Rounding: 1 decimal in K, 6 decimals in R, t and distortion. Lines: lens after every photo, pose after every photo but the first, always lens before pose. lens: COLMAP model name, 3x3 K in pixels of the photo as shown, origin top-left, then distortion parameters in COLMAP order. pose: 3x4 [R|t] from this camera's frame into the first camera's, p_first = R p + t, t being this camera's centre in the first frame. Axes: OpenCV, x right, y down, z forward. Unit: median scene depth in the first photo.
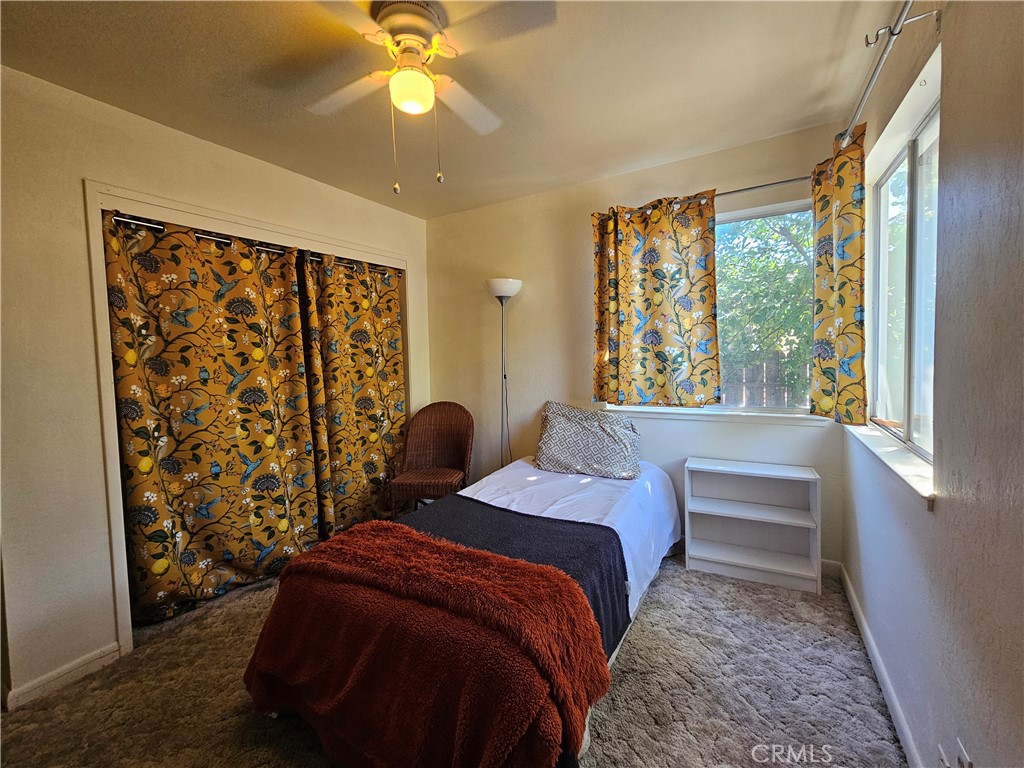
lens RADIAL K [[416.8, 0, 513.2], [0, 416.8, 371.1], [0, 0, 1]] dist [-0.001492, 0.000140]
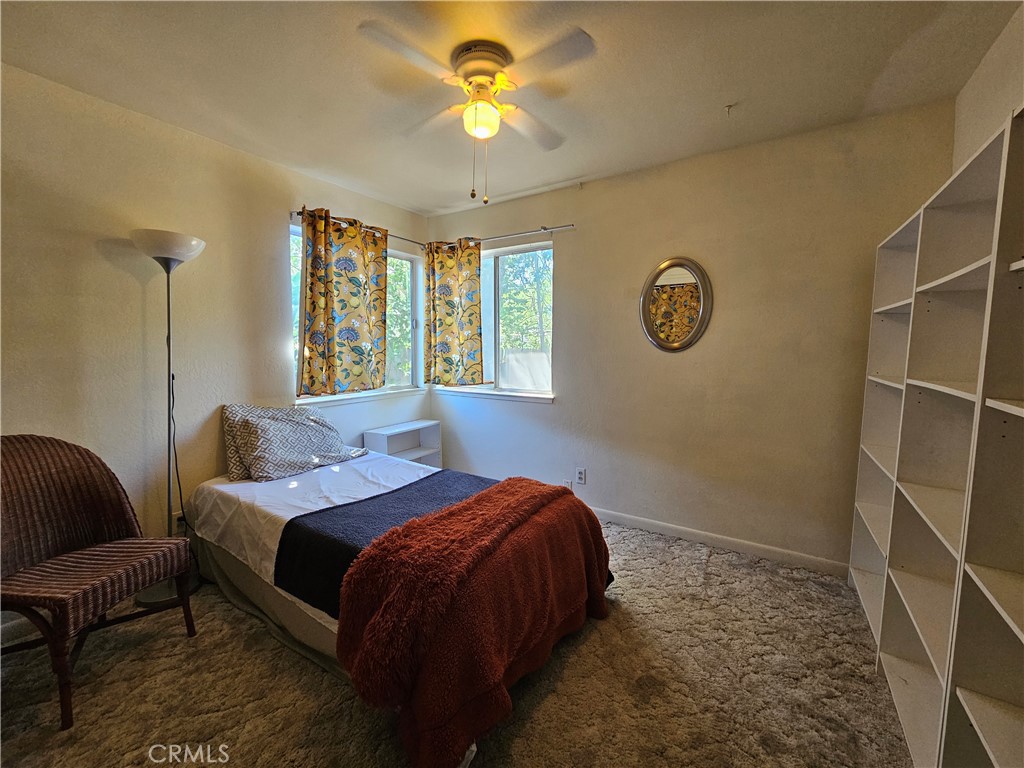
lens RADIAL K [[416.8, 0, 513.2], [0, 416.8, 371.1], [0, 0, 1]] dist [-0.001492, 0.000140]
pose [[0.050422, -0.027365, 0.998353, -0.842566], [0.046241, 0.998616, 0.025037, 0.015454], [-0.997657, 0.044902, 0.051617, 0.504702]]
